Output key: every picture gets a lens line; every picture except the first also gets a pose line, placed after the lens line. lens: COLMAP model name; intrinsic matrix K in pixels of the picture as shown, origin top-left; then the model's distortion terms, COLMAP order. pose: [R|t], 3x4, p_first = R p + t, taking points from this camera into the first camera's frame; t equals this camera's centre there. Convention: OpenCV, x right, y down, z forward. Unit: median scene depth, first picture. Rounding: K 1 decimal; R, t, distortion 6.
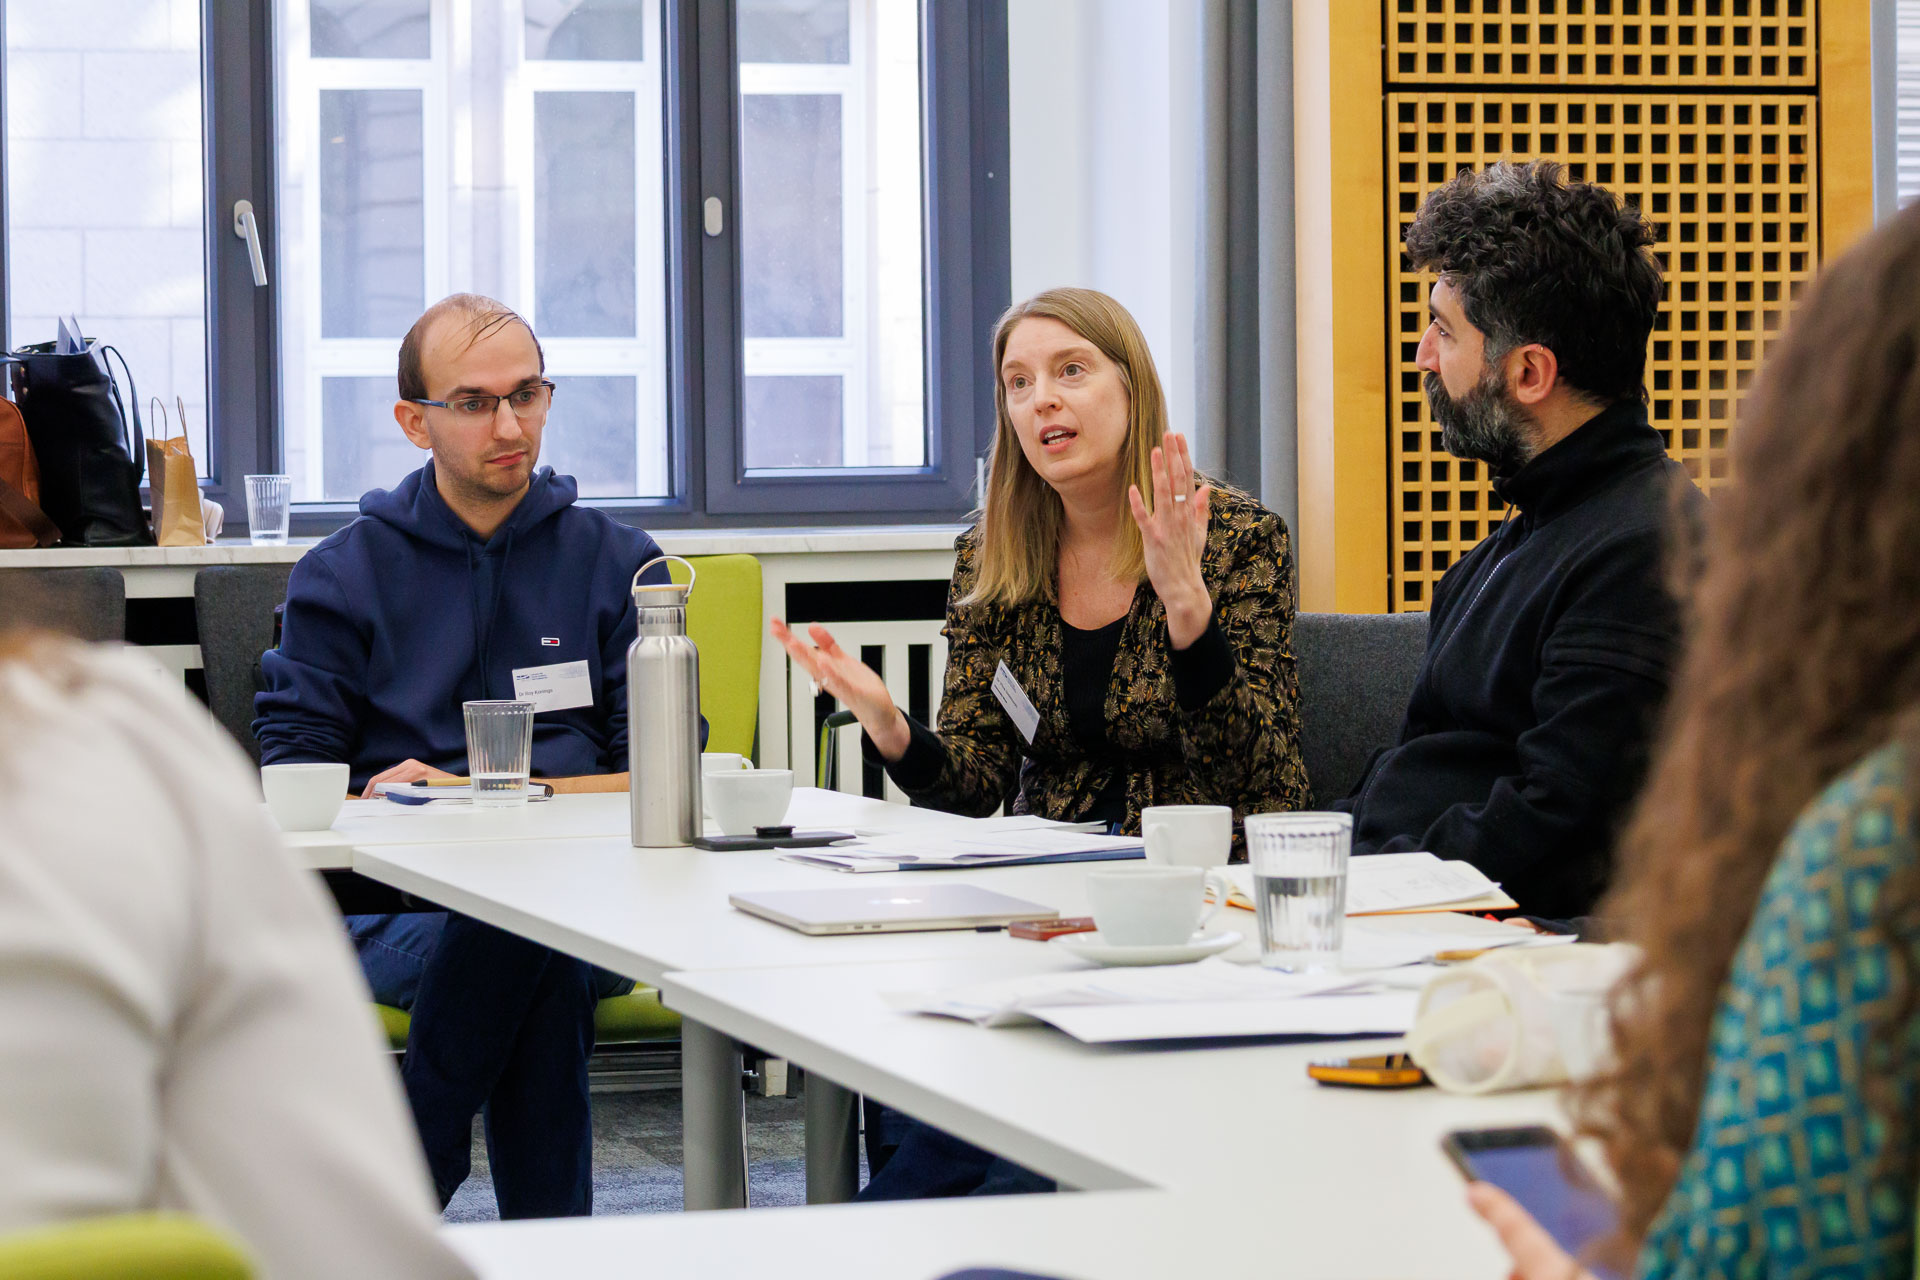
lens RADIAL K [[5714.5, 0, 960.0], [0, 5714.5, 640.0], [0, 0, 1]] dist [-0.074914, 0.663826]
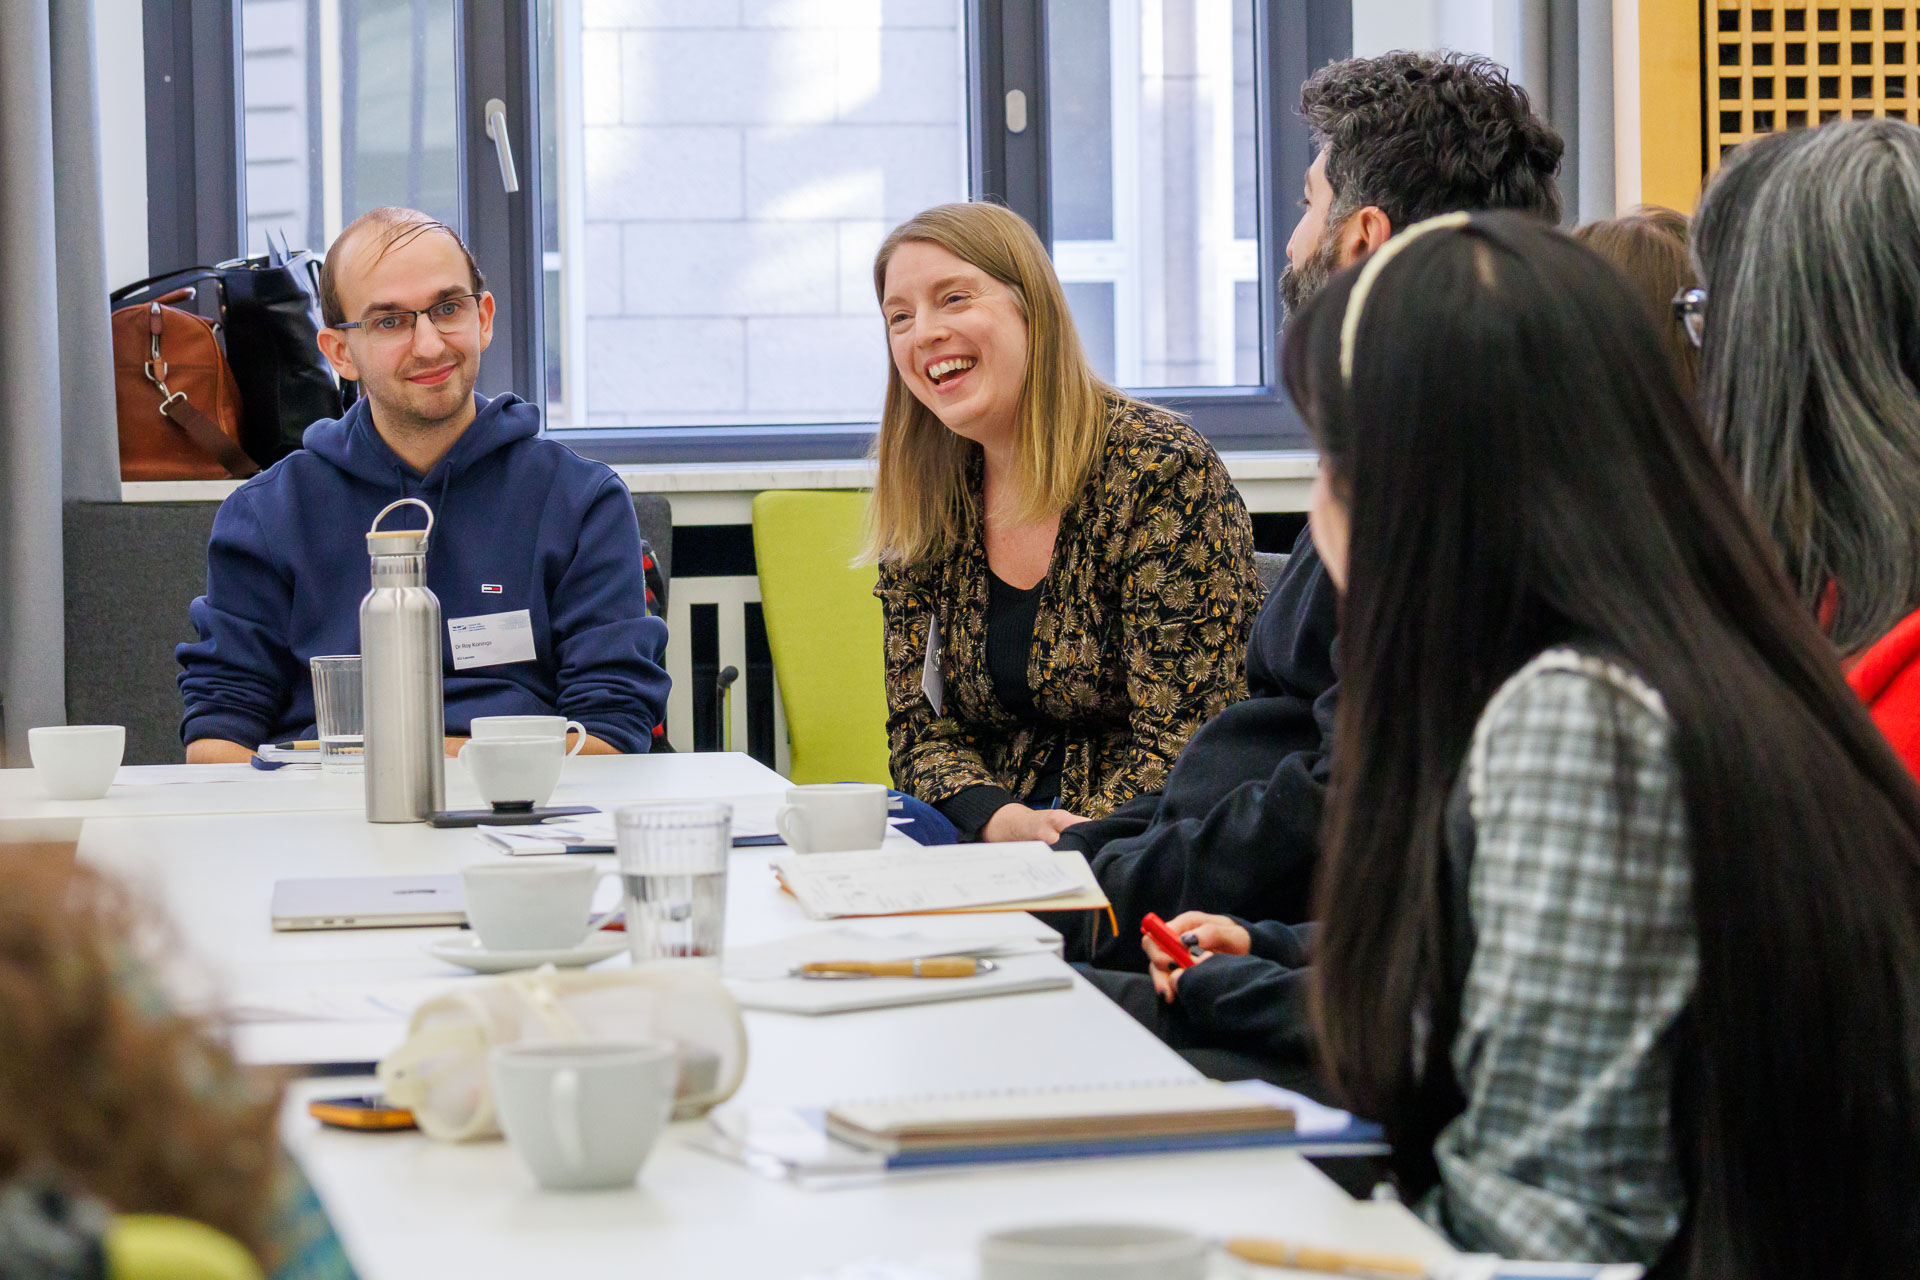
lens RADIAL K [[6173.2, 0, 960.0], [0, 6173.2, 640.0], [0, 0, 1]] dist [-0.041712, 0.255878]
pose [[0.985512, 0.003710, -0.169565, 0.127981], [-0.001549, 0.999916, 0.012877, -0.003273], [0.169599, -0.012427, 0.985435, 0.037009]]
